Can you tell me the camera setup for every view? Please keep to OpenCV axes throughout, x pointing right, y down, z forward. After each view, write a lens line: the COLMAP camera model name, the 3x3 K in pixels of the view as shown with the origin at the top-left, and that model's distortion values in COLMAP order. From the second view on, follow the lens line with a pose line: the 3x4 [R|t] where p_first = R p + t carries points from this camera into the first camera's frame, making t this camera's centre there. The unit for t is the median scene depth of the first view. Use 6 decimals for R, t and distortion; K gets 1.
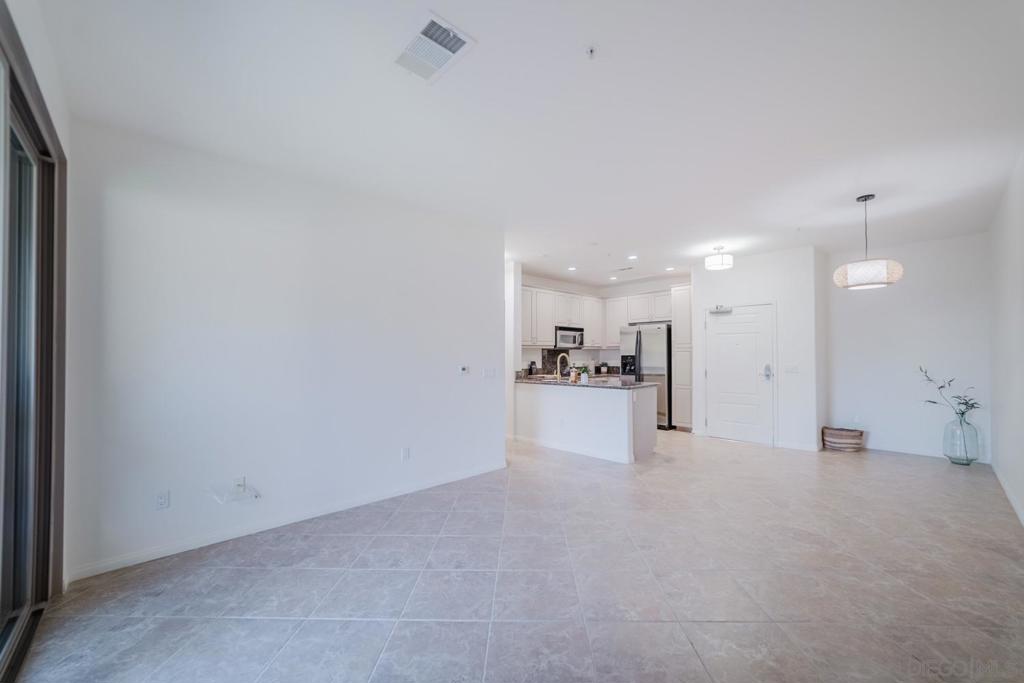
lens RADIAL K [[396.8, 0, 512.7], [0, 396.8, 350.0], [0, 0, 1]] dist [-0.002271, 0.000119]
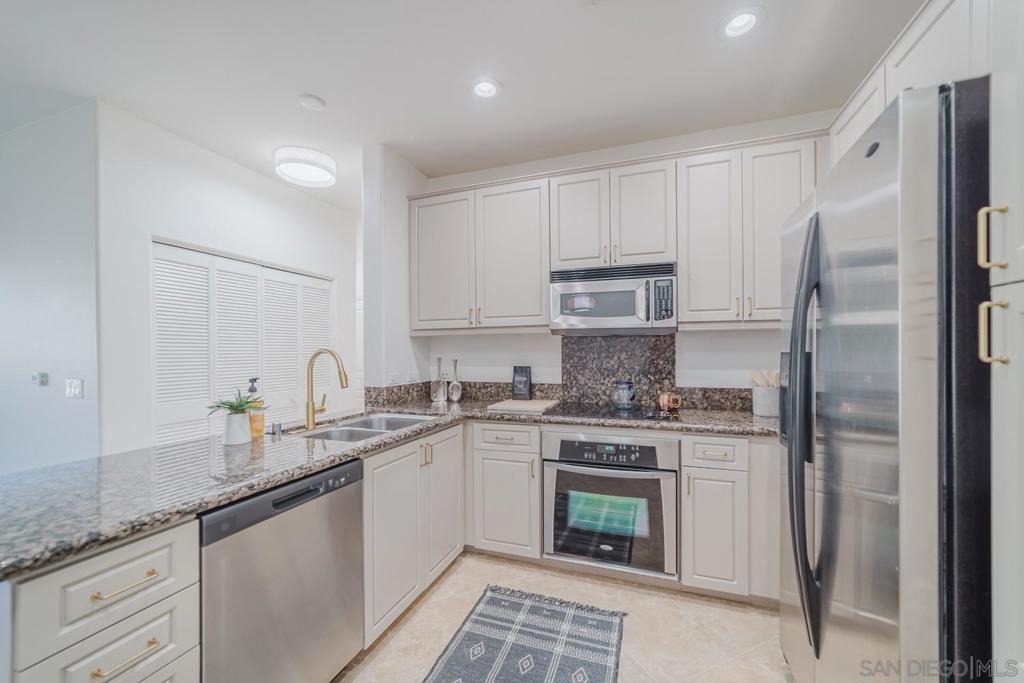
lens RADIAL K [[396.8, 0, 512.7], [0, 396.8, 350.0], [0, 0, 1]] dist [-0.002271, 0.000119]
pose [[0.464712, -0.001246, -0.885461, 0.403364], [0.013235, 0.999897, 0.005539, 0.009314], [0.885363, -0.014293, 0.464681, 0.775011]]
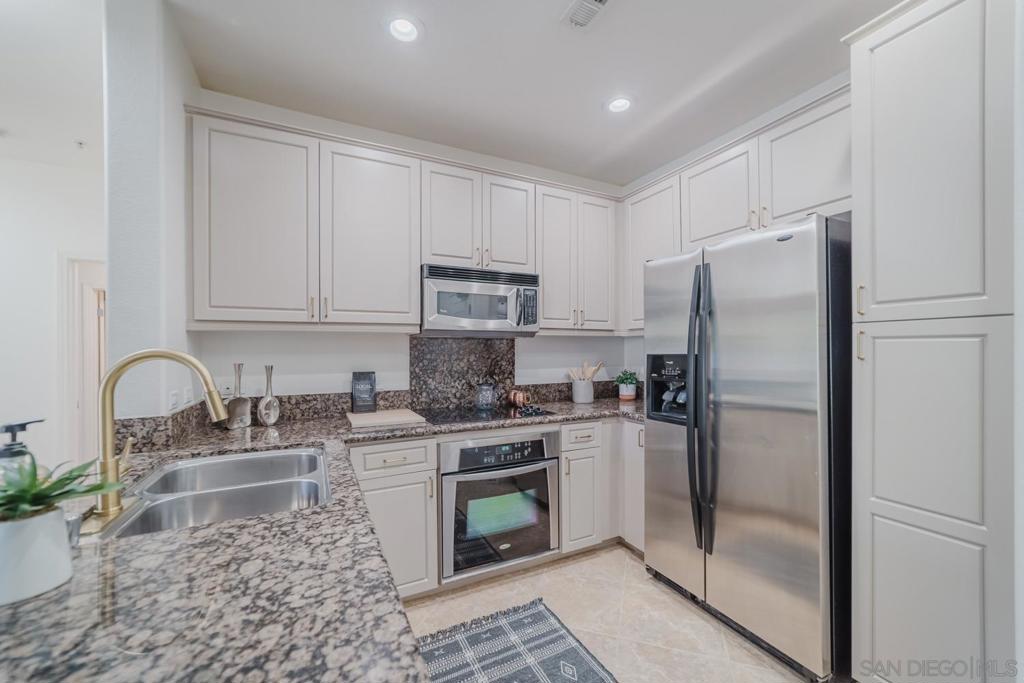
lens RADIAL K [[396.8, 0, 512.7], [0, 396.8, 350.0], [0, 0, 1]] dist [-0.002271, 0.000119]
pose [[0.960478, -0.000729, -0.278356, 0.262925], [0.003747, 0.999940, 0.010311, 0.006893], [0.278332, -0.010947, 0.960423, 0.685522]]
